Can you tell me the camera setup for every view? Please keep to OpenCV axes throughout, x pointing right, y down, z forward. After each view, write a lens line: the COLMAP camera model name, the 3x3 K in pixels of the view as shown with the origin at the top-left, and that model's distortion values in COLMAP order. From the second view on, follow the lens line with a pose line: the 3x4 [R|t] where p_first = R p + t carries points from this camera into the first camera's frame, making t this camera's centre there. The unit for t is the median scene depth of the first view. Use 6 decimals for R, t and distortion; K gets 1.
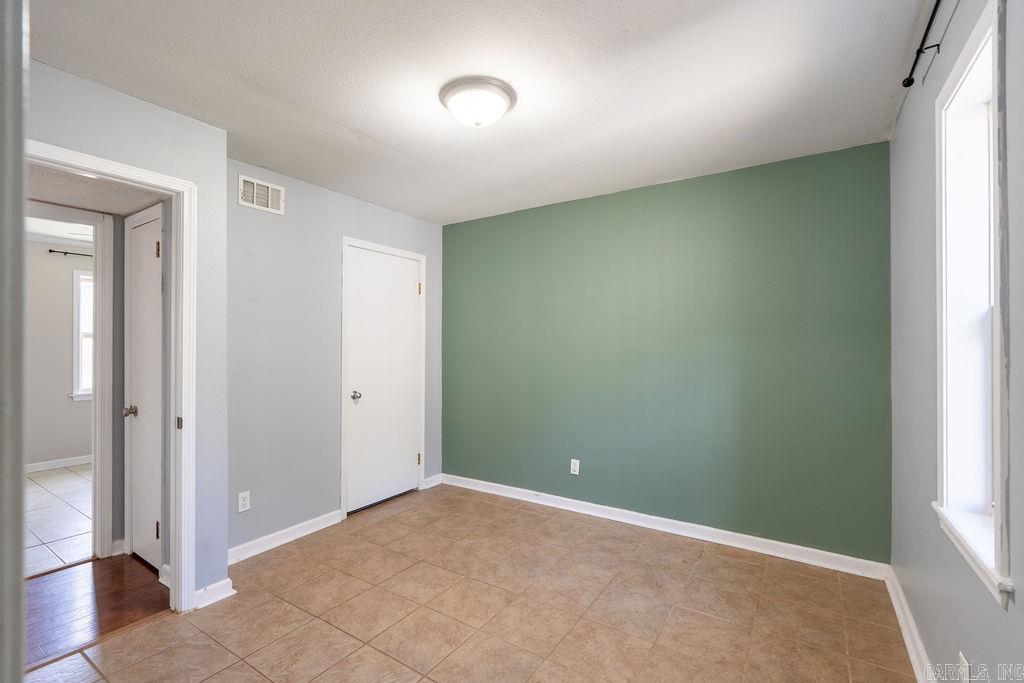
lens RADIAL K [[457.2, 0, 512.0], [0, 457.2, 341.5], [0, 0, 1]] dist [-0.002304, 0.000164]
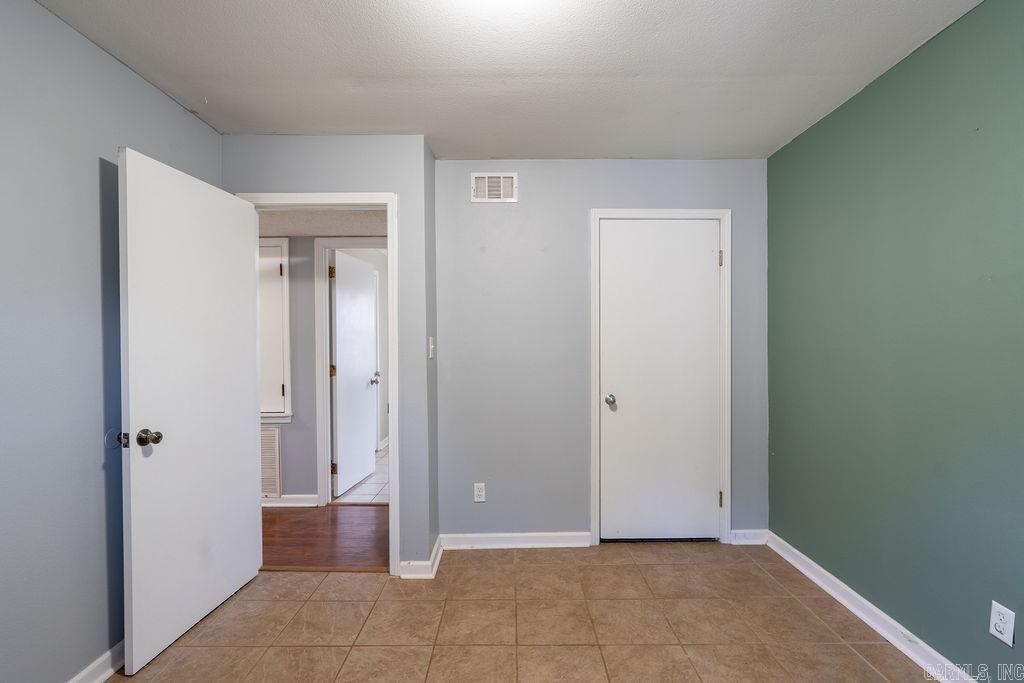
lens RADIAL K [[459.1, 0, 512.0], [0, 459.1, 341.5], [0, 0, 1]] dist [-0.007286, 0.000224]
pose [[0.549242, 0.001061, -0.835663, 0.301051], [0.010068, 0.999918, 0.007887, 0.005241], [0.835603, -0.012746, 0.549186, 0.484653]]
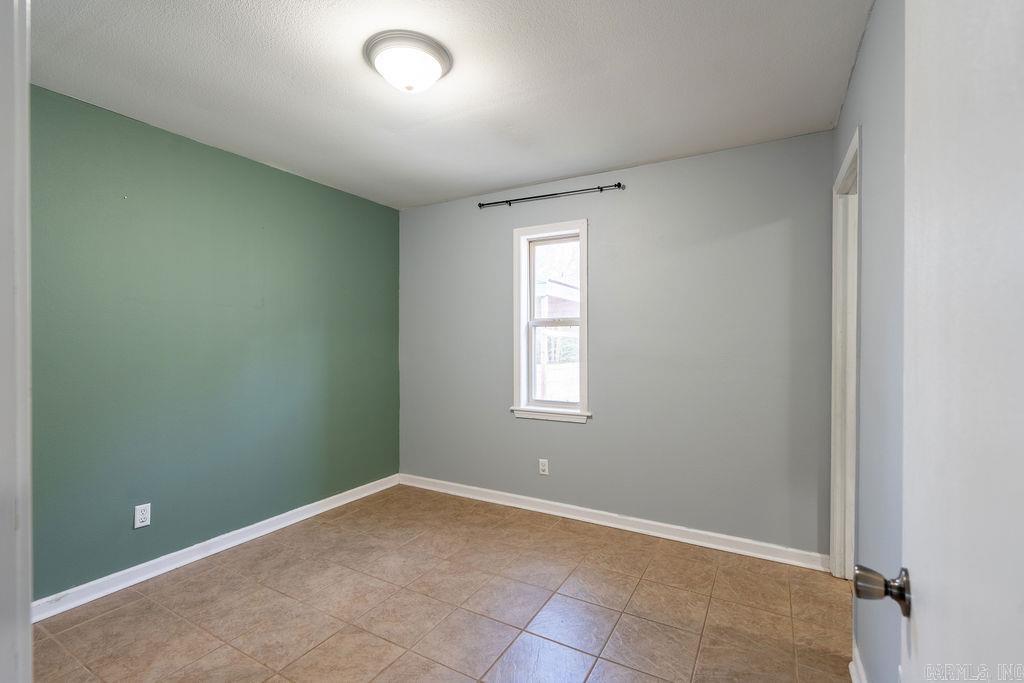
lens RADIAL K [[457.2, 0, 512.0], [0, 457.2, 341.5], [0, 0, 1]] dist [-0.002304, 0.000164]
pose [[-0.063718, -0.006008, 0.997950, -0.713415], [-0.010114, 0.999934, 0.005374, 0.007990], [-0.997917, -0.009751, -0.063775, 0.618445]]
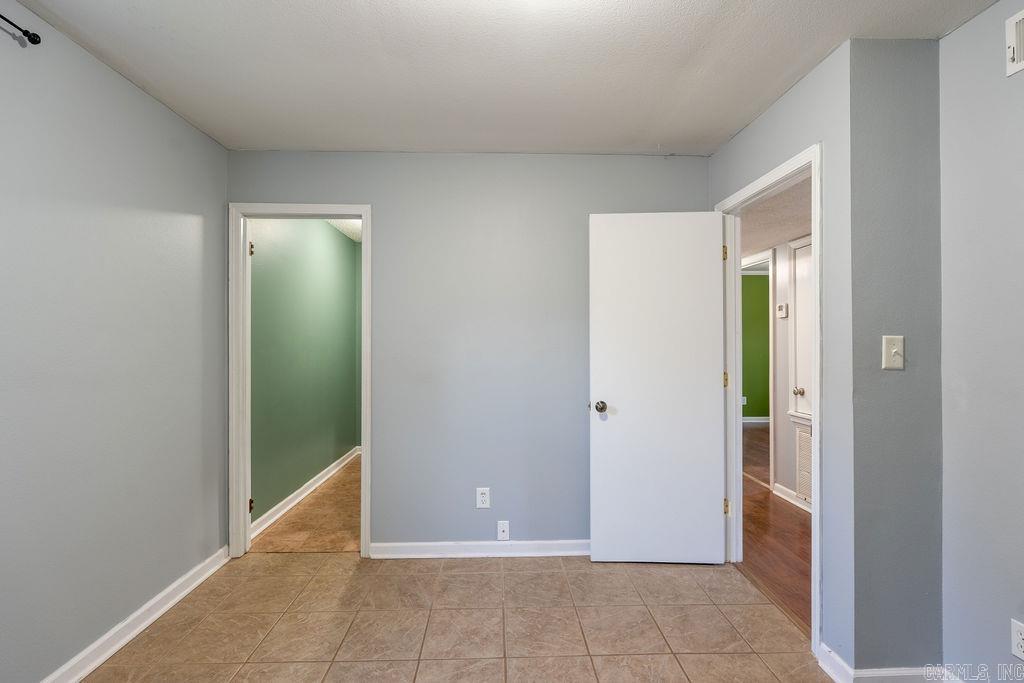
lens RADIAL K [[457.2, 0, 512.0], [0, 457.2, 341.5], [0, 0, 1]] dist [-0.002304, 0.000164]
pose [[-0.823259, 0.000607, -0.567666, 0.175133], [0.005953, 0.999954, -0.007563, 0.010701], [0.567635, -0.009606, -0.823224, 1.061057]]
